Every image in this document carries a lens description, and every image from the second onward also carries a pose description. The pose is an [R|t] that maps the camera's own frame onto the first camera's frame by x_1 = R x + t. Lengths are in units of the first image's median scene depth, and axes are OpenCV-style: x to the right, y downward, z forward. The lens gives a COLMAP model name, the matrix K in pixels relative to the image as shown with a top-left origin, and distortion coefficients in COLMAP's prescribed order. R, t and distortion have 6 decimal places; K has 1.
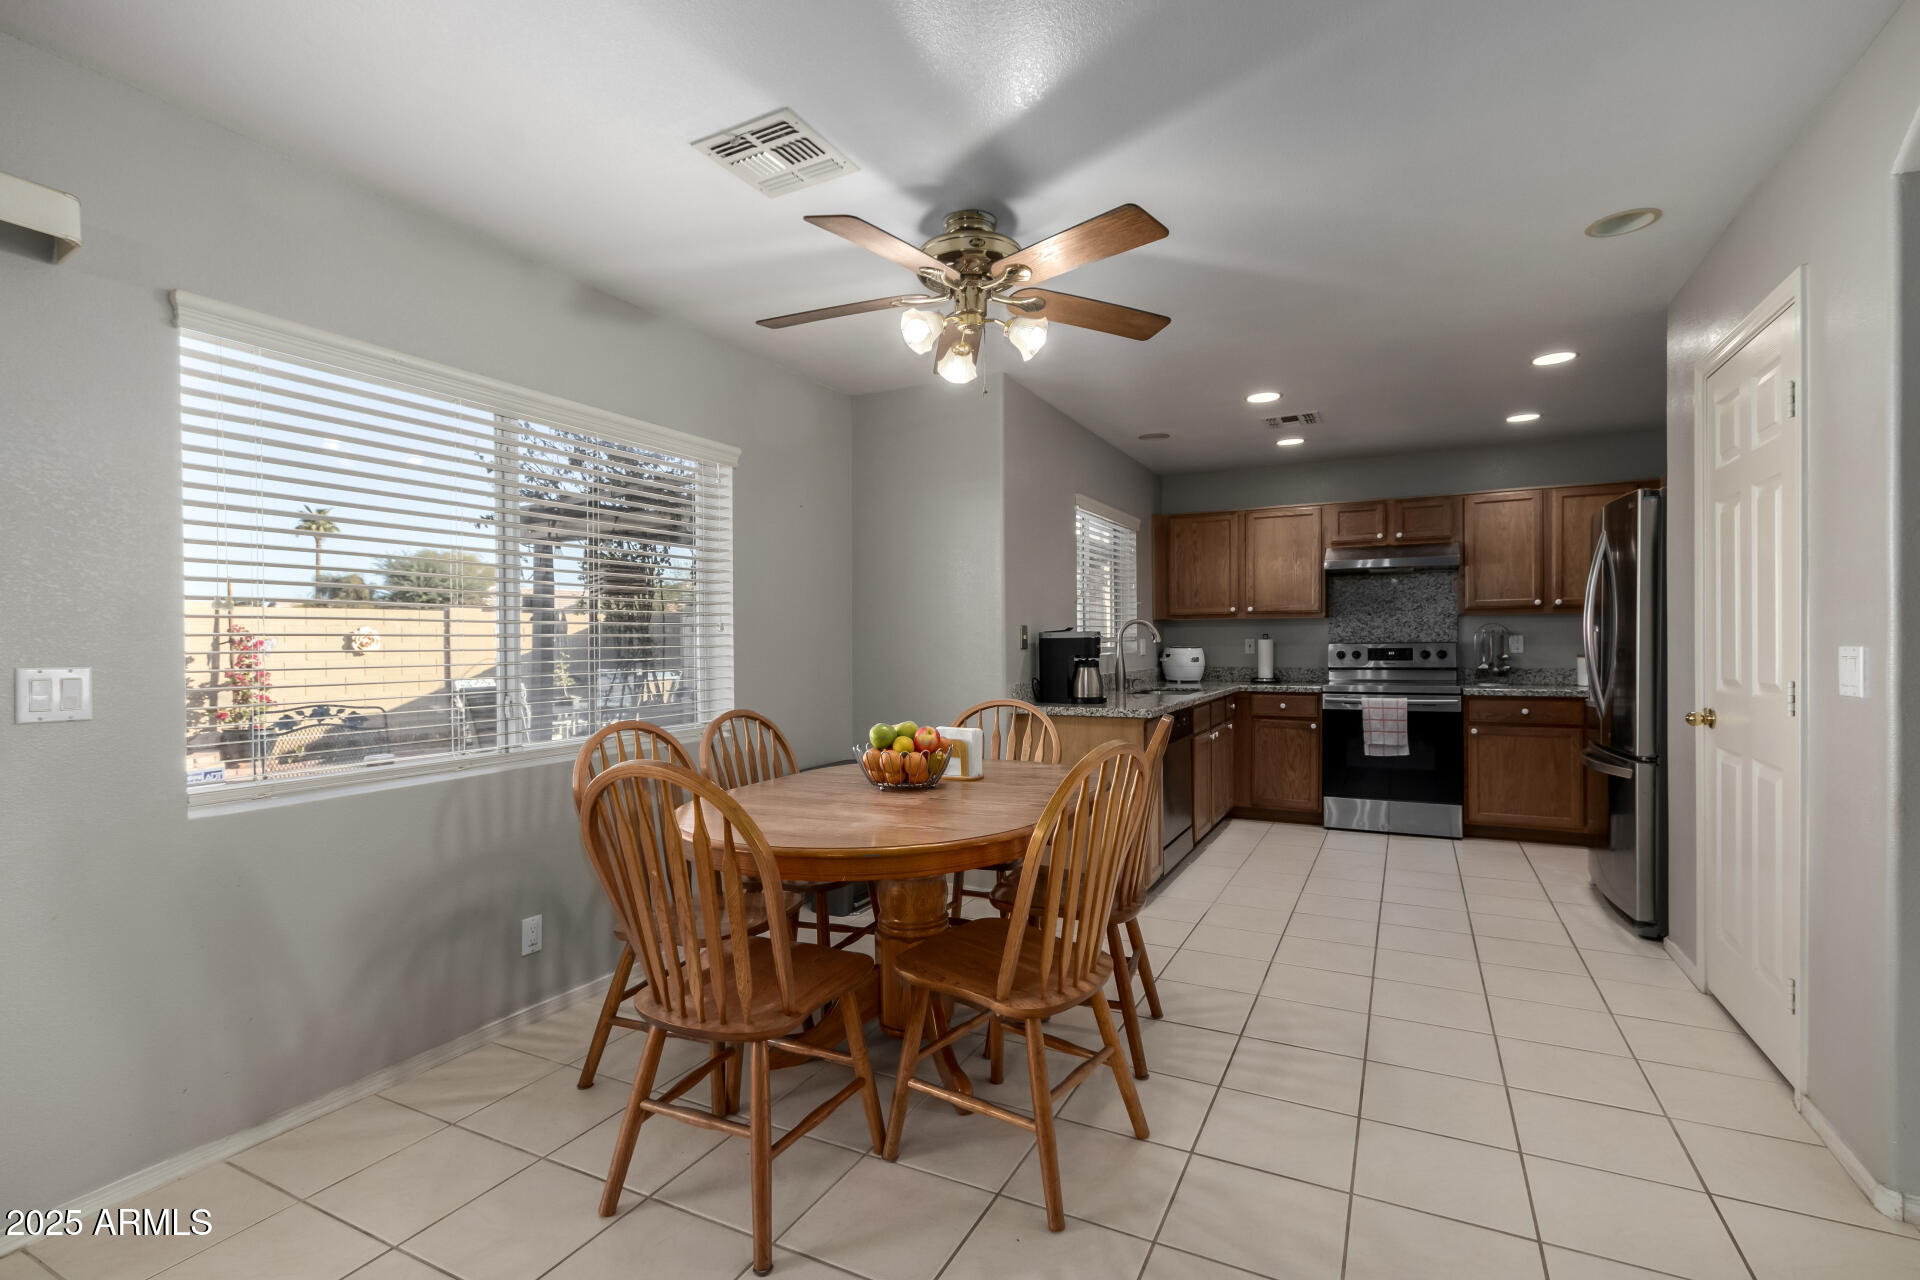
lens RADIAL K [[880.1, 0, 932.0], [0, 880.1, 647.4], [0, 0, 1]] dist [0.002863, 0.000418]
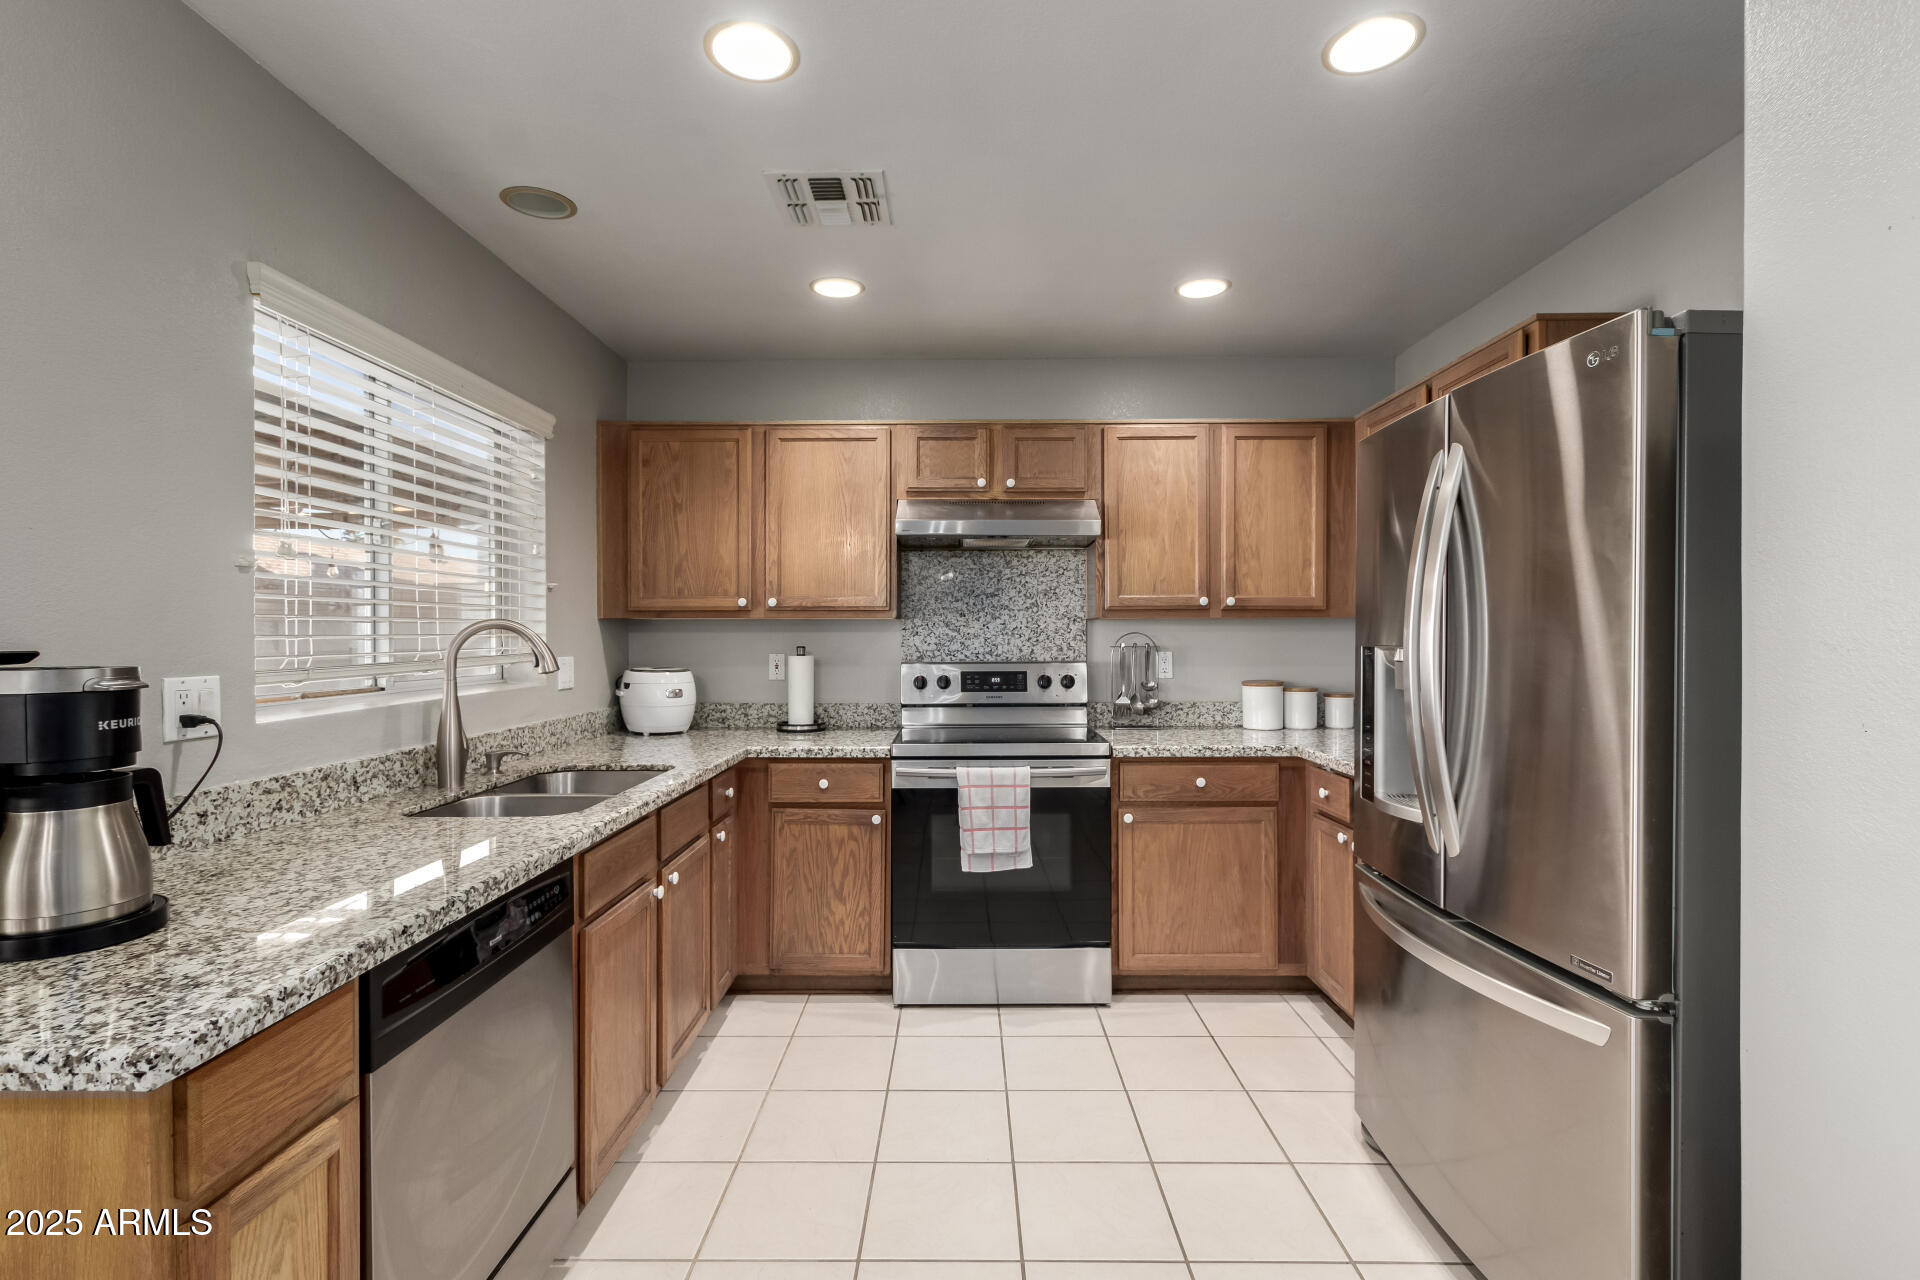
lens RADIAL K [[880.1, 0, 959.5], [0, 880.1, 641.2], [0, 0, 1]] dist [0.002863, 0.000418]
pose [[0.880106, 0.001737, 0.474775, 0.216486], [-0.001731, 0.999998, -0.000450, -0.020279], [-0.474775, -0.000426, 0.880107, 0.489017]]
